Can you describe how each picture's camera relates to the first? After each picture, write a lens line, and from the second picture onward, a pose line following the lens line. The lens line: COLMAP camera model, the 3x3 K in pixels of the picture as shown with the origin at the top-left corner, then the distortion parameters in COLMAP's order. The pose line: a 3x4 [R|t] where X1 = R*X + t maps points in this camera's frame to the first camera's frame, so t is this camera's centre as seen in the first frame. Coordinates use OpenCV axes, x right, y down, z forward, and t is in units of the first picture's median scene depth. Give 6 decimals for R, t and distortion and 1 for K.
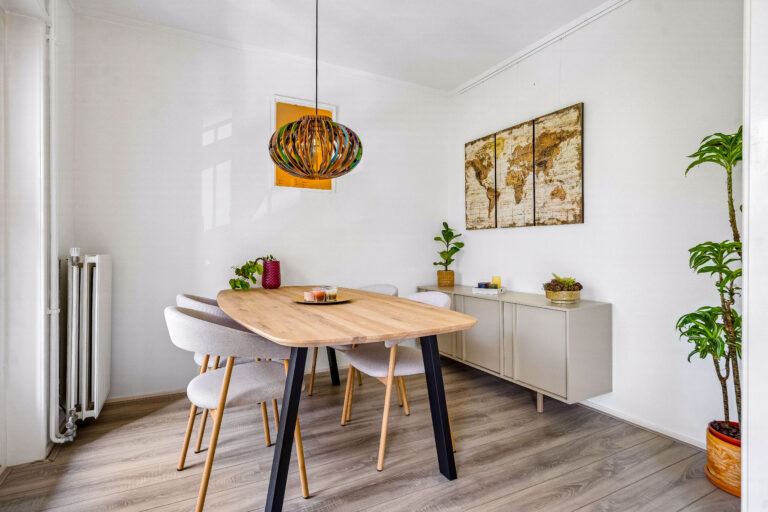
lens RADIAL K [[389.3, 0, 382.7], [0, 389.3, 251.3], [0, 0, 1]] dist [0.000086, 0.002169]
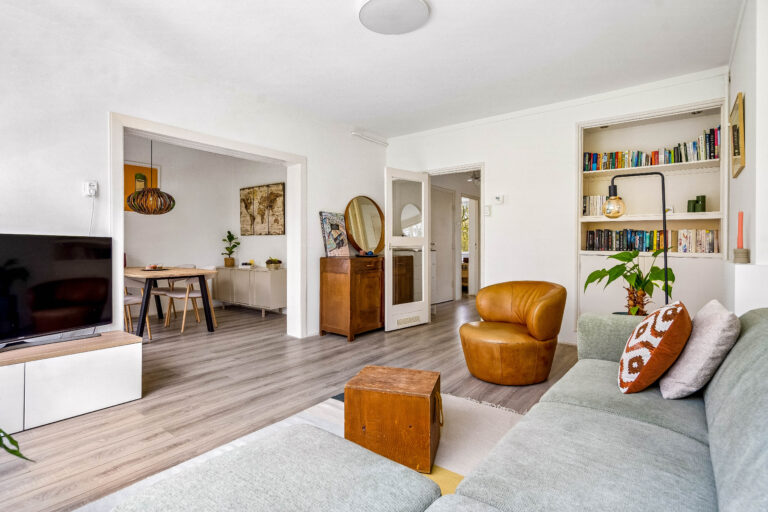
lens RADIAL K [[382.0, 0, 375.9], [0, 382.0, 243.7], [0, 0, 1]] dist [0.028189, 0.000344]
pose [[0.917193, -0.000417, 0.398443, 0.098510], [0.002617, 0.999984, -0.004976, -0.006330], [-0.398434, 0.005607, 0.917180, -1.168813]]
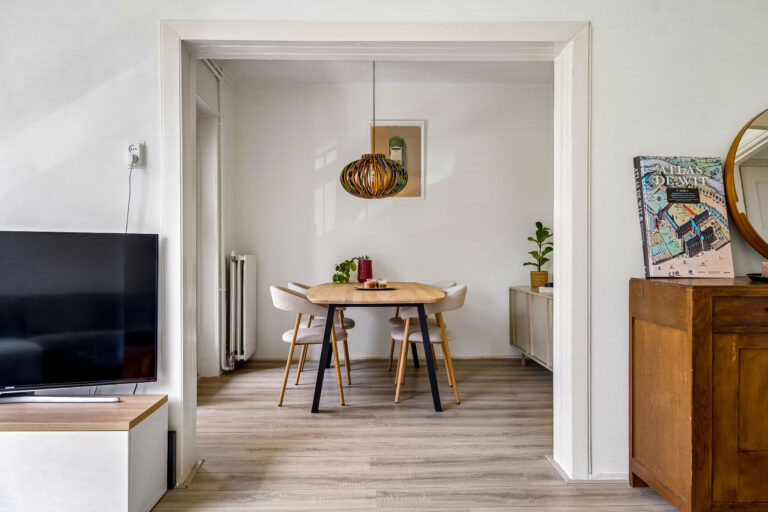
lens RADIAL K [[569.9, 0, 381.1], [0, 569.9, 251.1], [0, 0, 1]] dist [0.002878, -0.007602]
pose [[0.899425, -0.004535, -0.437053, 0.554503], [0.004338, 0.999990, -0.001450, -0.000957], [0.437055, -0.000591, 0.899435, -0.597228]]
